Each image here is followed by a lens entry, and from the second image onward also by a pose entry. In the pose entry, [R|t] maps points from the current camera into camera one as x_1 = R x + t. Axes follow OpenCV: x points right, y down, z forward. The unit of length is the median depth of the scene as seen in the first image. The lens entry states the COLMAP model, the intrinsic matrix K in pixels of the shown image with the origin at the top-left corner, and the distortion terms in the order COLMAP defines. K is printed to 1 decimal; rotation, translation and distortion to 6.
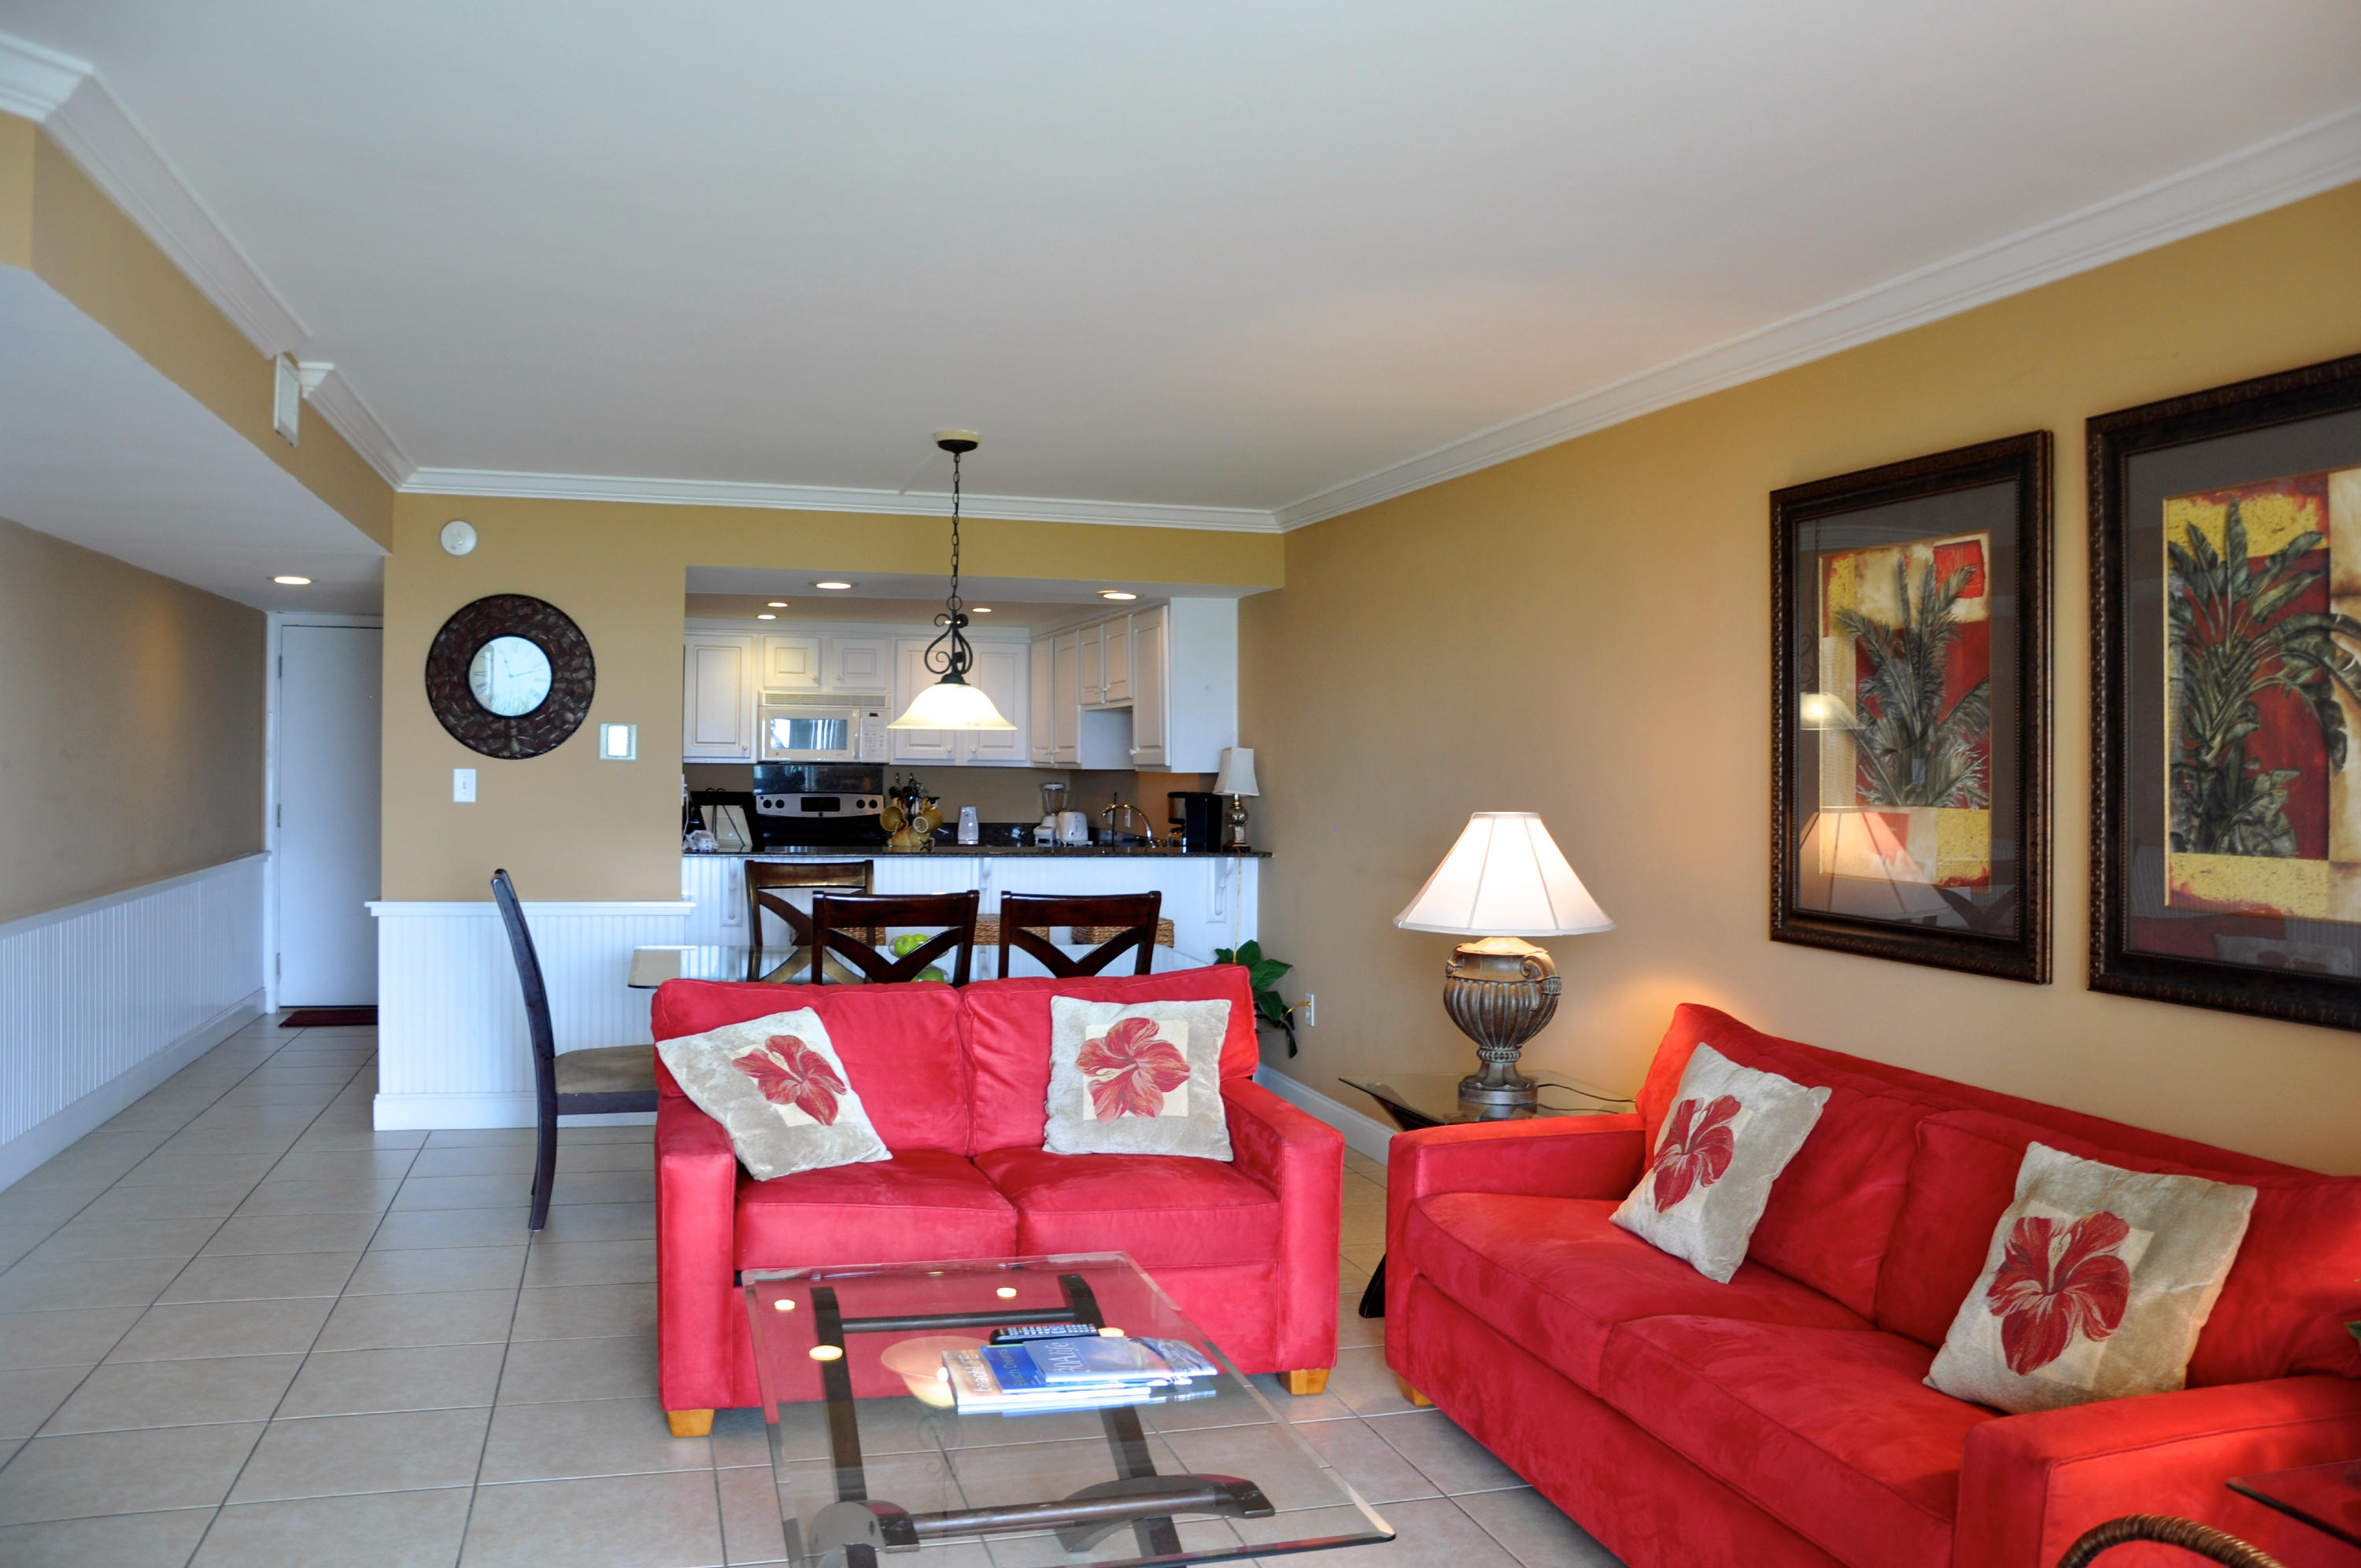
lens RADIAL K [[1761.9, 0, 1173.1], [0, 1761.9, 774.3], [0, 0, 1]] dist [-0.096740, 0.013011]
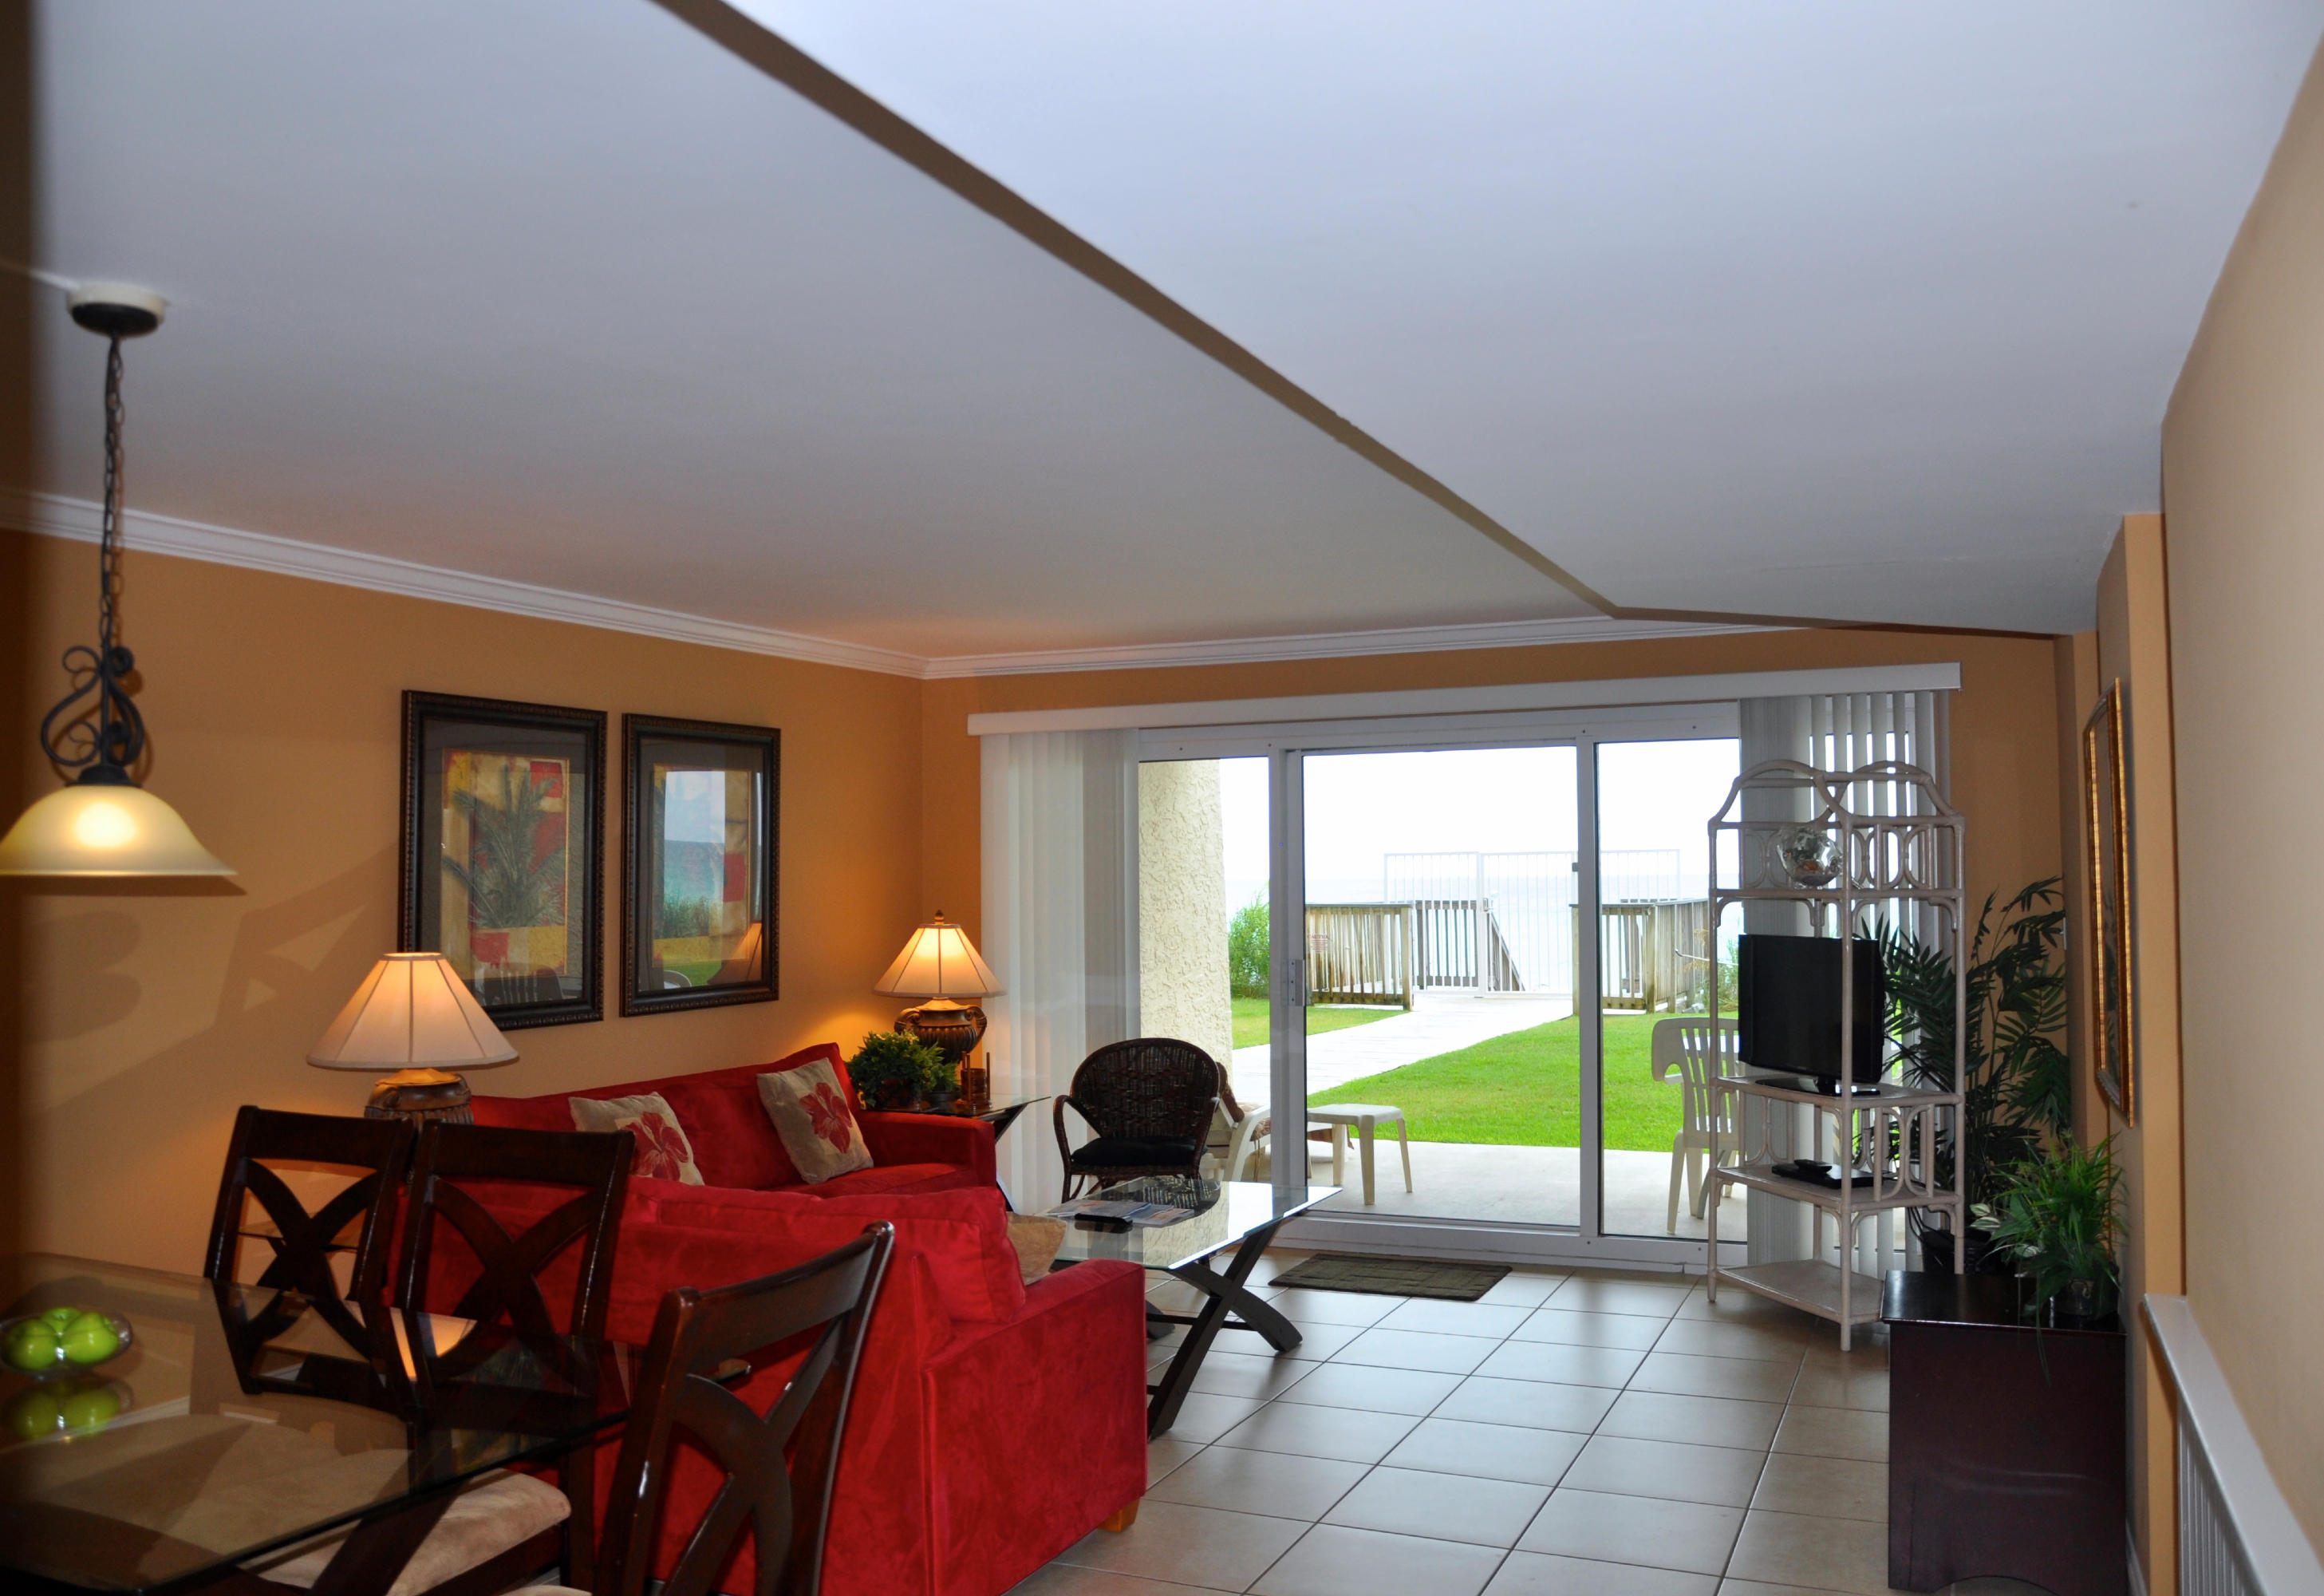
lens RADIAL K [[1903.5, 0, 1173.1], [0, 1903.5, 798.3], [0, 0, 1]] dist [-0.046893, 0.000342]
pose [[-0.762689, 0.015200, 0.646586, -0.676858], [-0.000057, 0.999722, -0.023569, -0.034576], [-0.646765, -0.018013, -0.762477, 1.166294]]
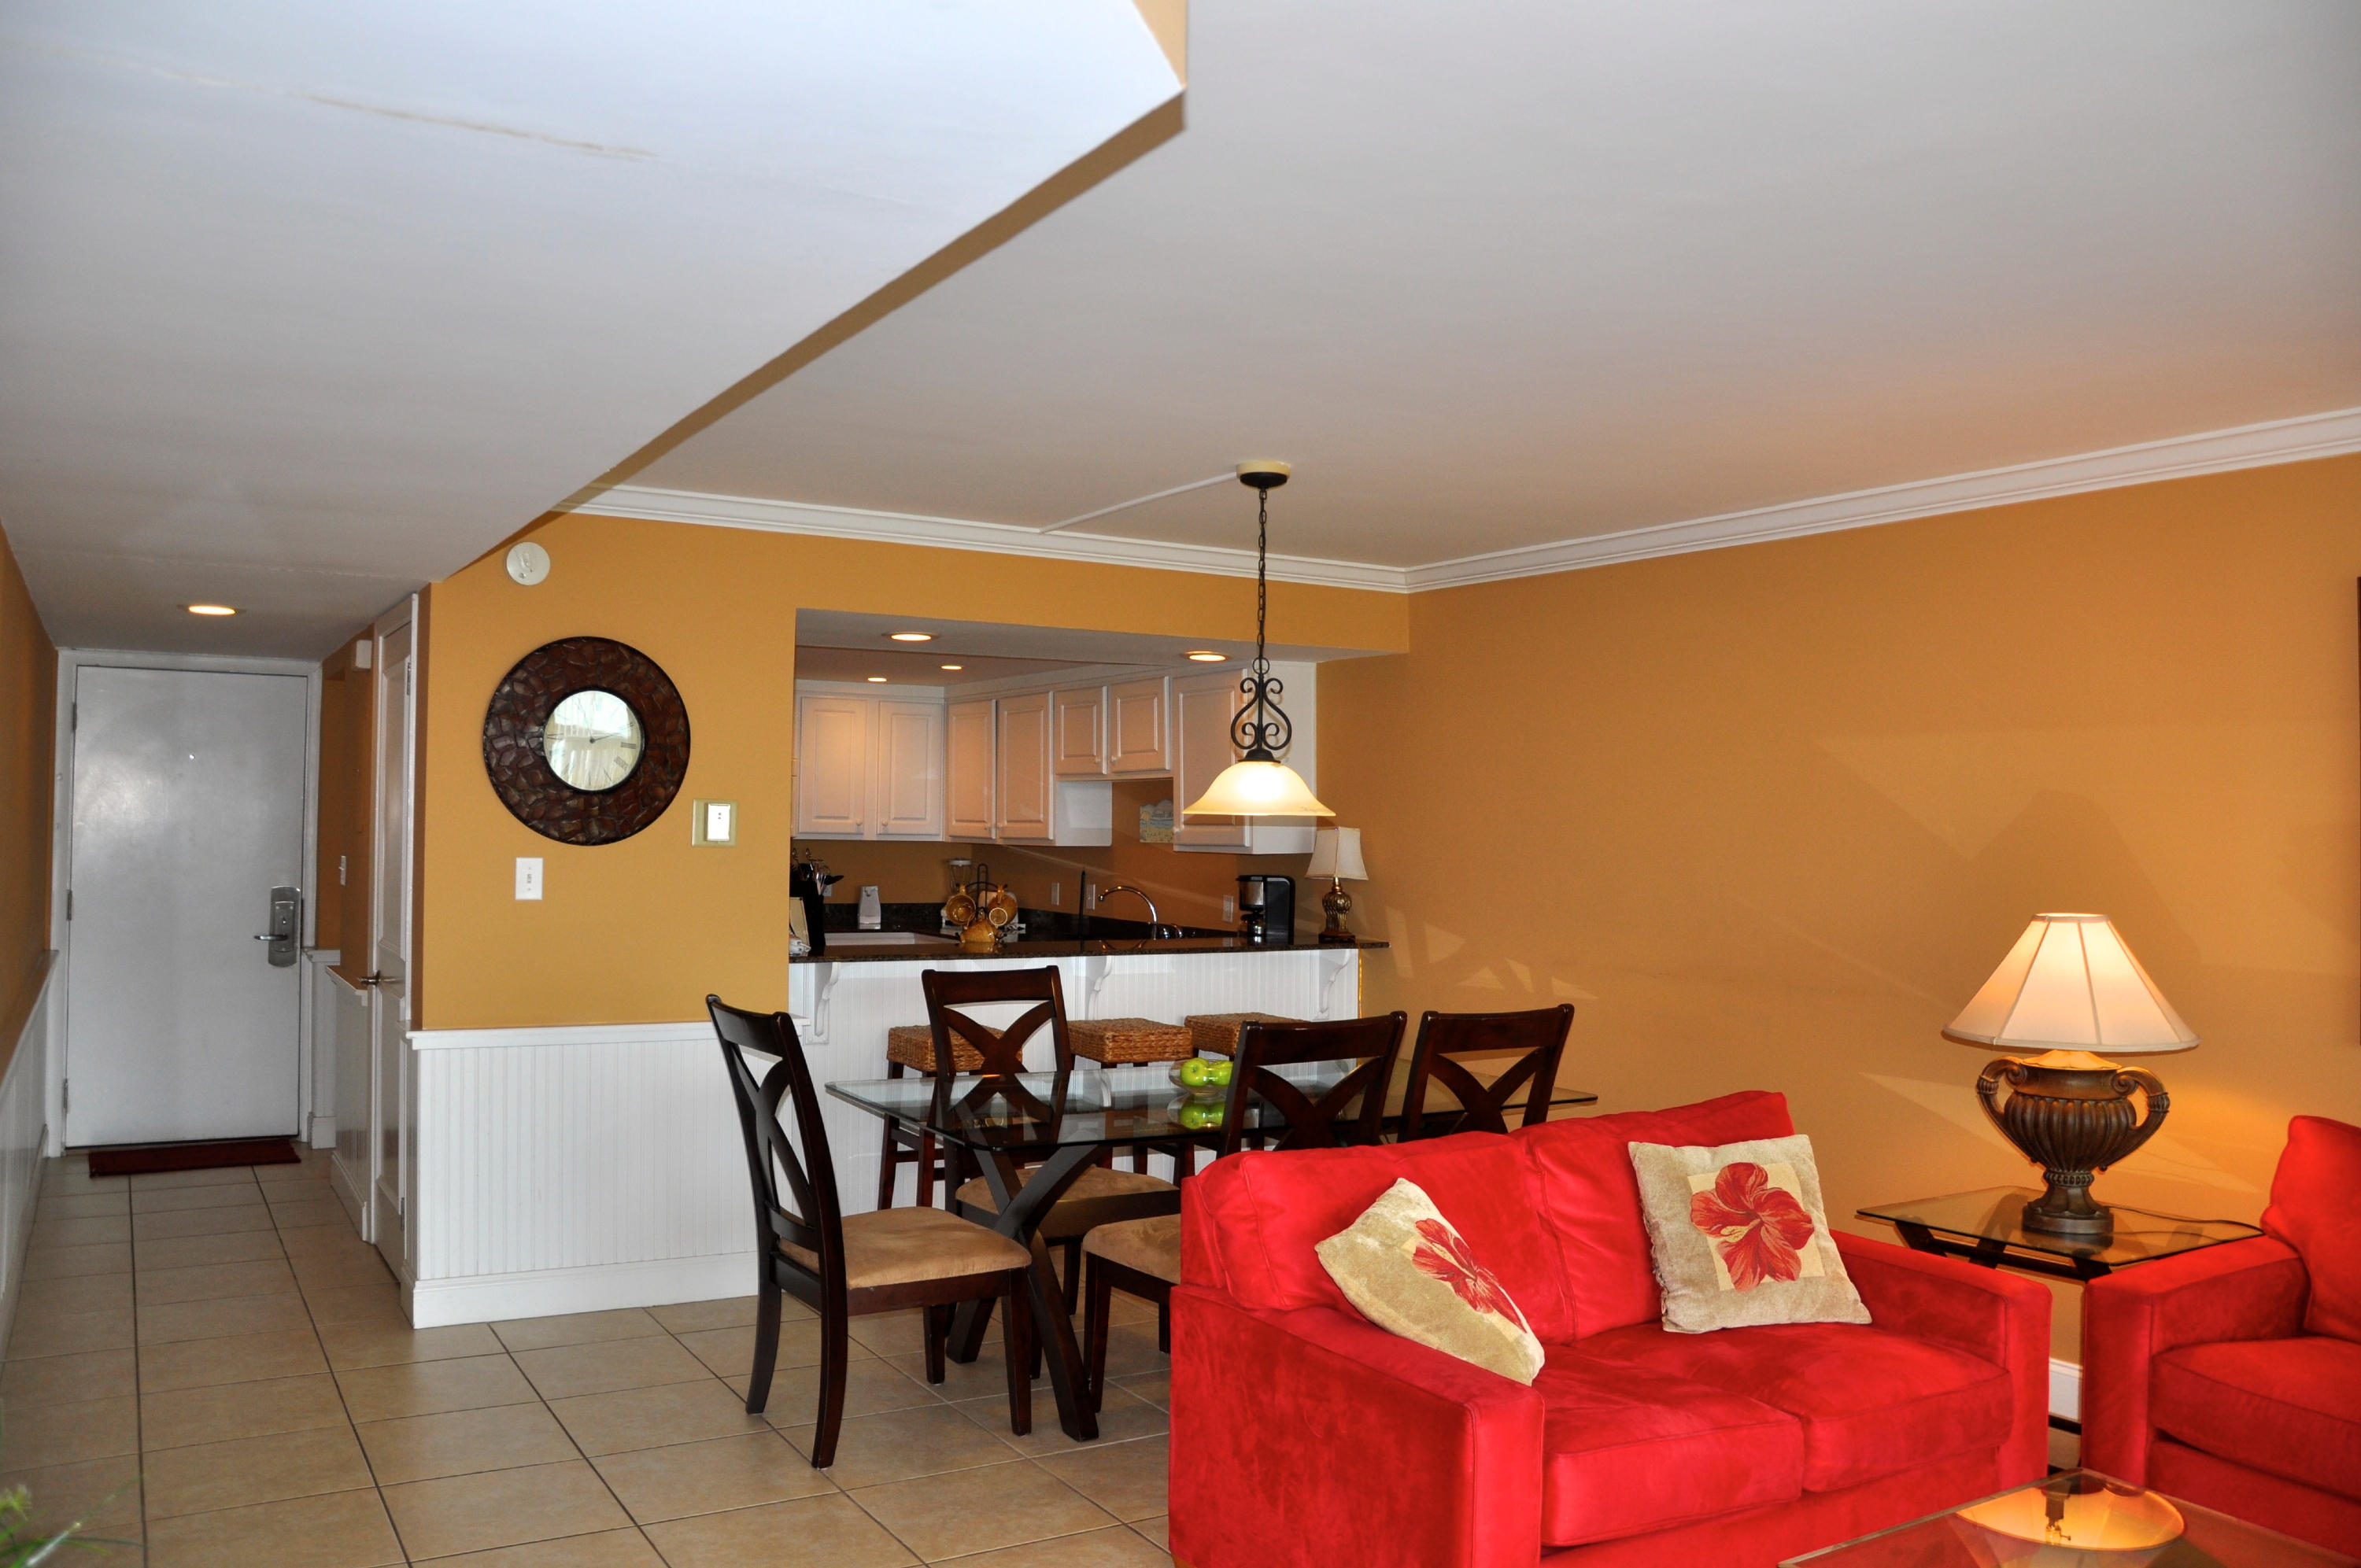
lens RADIAL K [[1761.9, 0, 1184.4], [0, 1761.9, 778.2], [0, 0, 1]] dist [-0.096740, 0.013011]
pose [[0.965893, 0.006904, 0.258848, -0.370088], [0.001077, 0.999529, -0.030679, -0.016604], [-0.258938, 0.029912, 0.965431, 0.185886]]
